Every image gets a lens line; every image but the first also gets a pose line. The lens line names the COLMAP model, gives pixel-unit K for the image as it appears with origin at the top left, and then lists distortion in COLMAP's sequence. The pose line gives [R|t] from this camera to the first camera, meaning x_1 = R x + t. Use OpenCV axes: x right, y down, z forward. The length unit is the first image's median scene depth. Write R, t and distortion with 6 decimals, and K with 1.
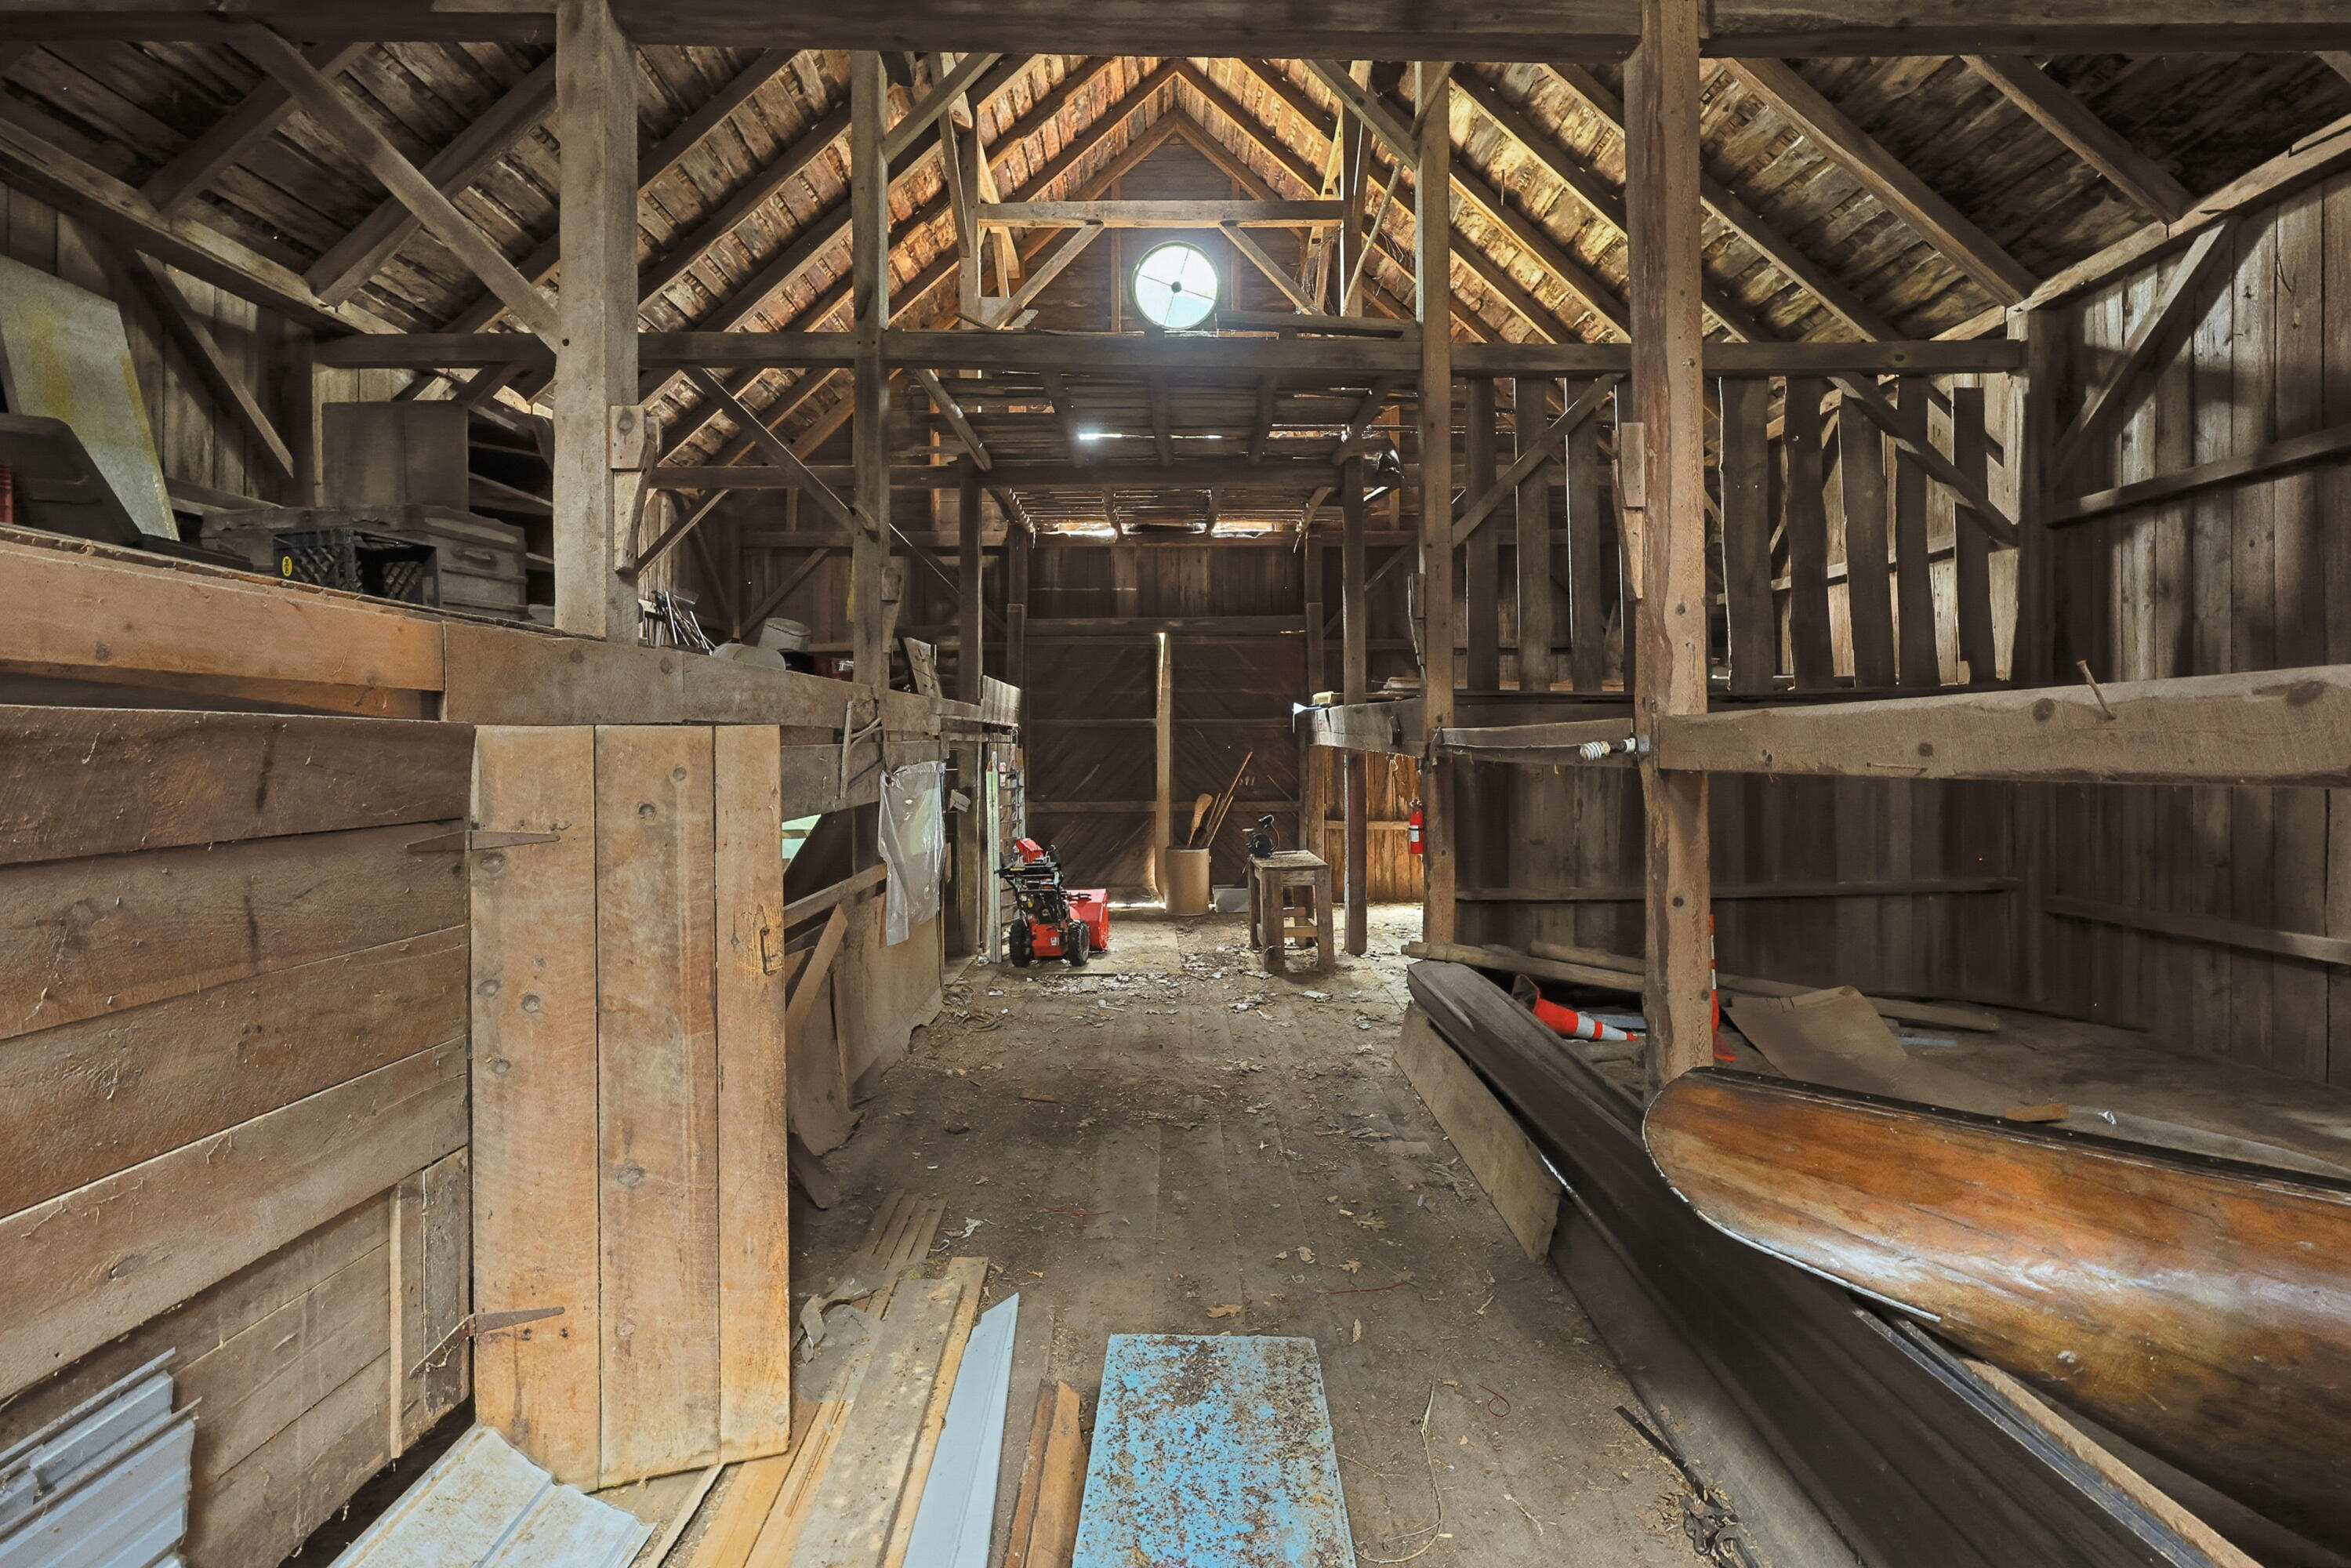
lens RADIAL K [[1024.0, 0, 1181.0], [0, 1024.0, 766.7], [0, 0, 1]] dist [-0.001632, 0.000215]
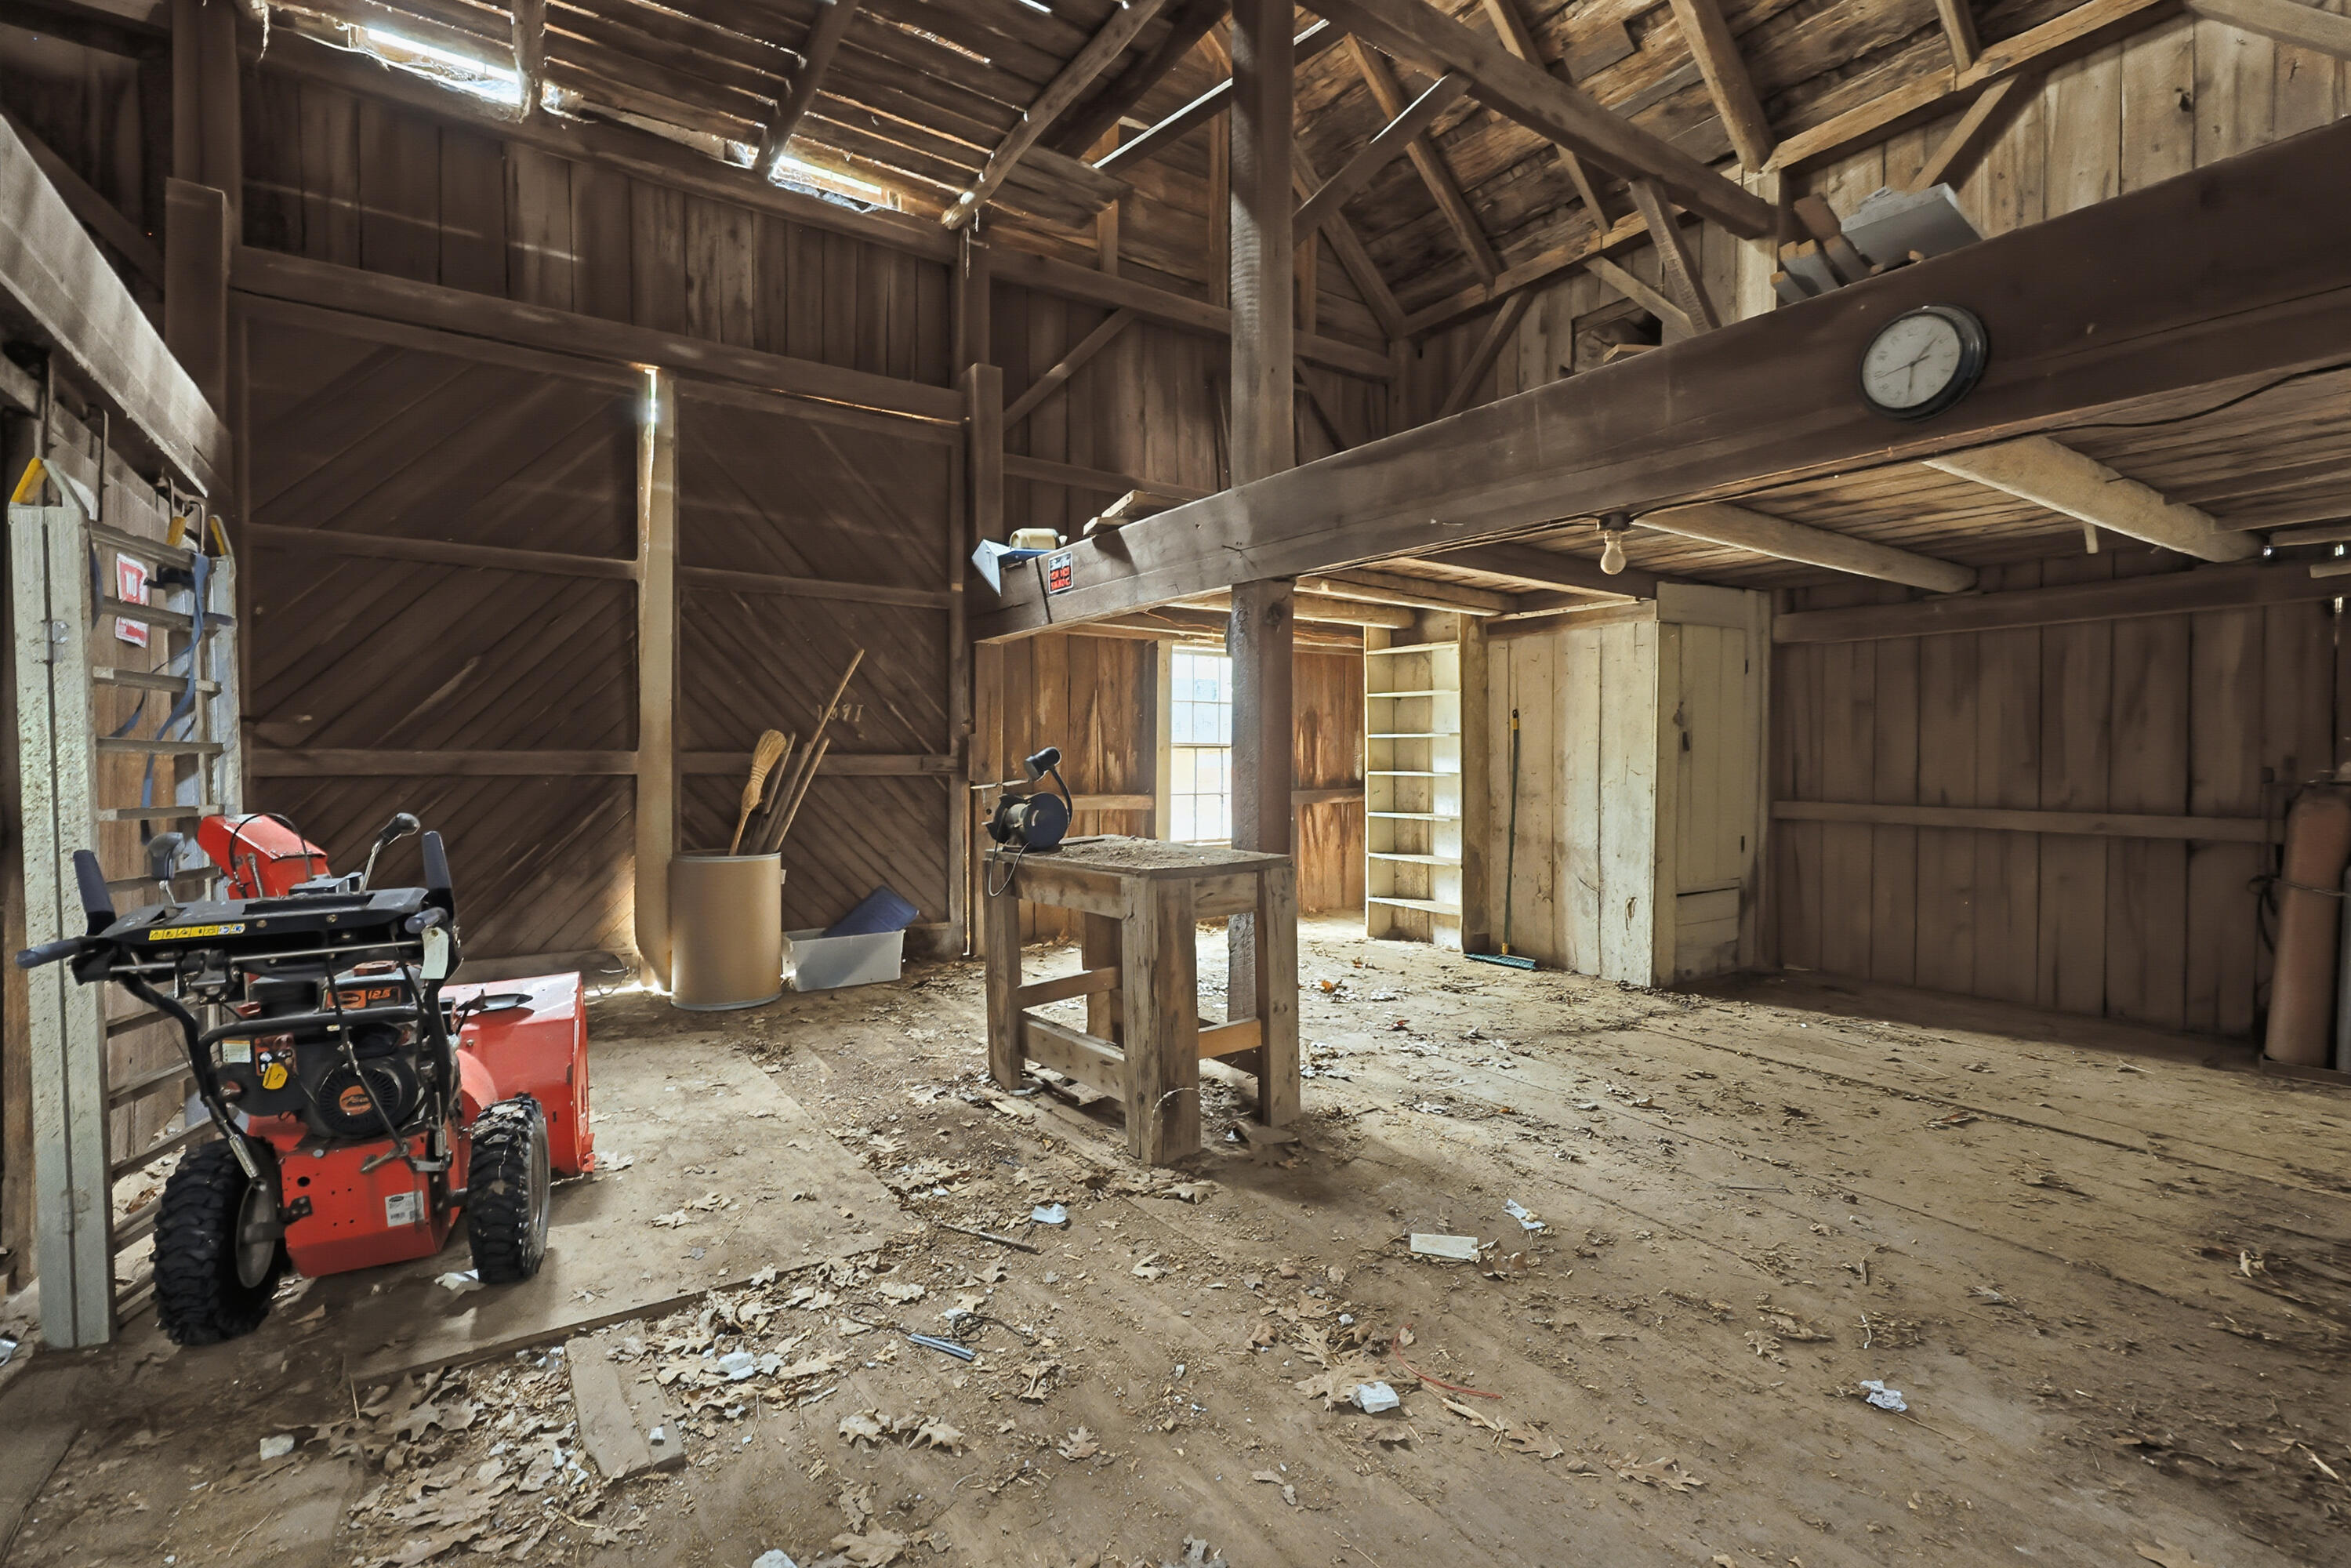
lens RADIAL K [[1024.0, 0, 1158.9], [0, 1024.0, 788.7], [0, 0, 1]] dist [-0.001632, 0.000215]
pose [[0.833252, -0.004997, 0.552870, -0.082151], [0.007290, 0.999972, -0.001949, 0.053687], [-0.552845, 0.005654, 0.833265, 0.528722]]
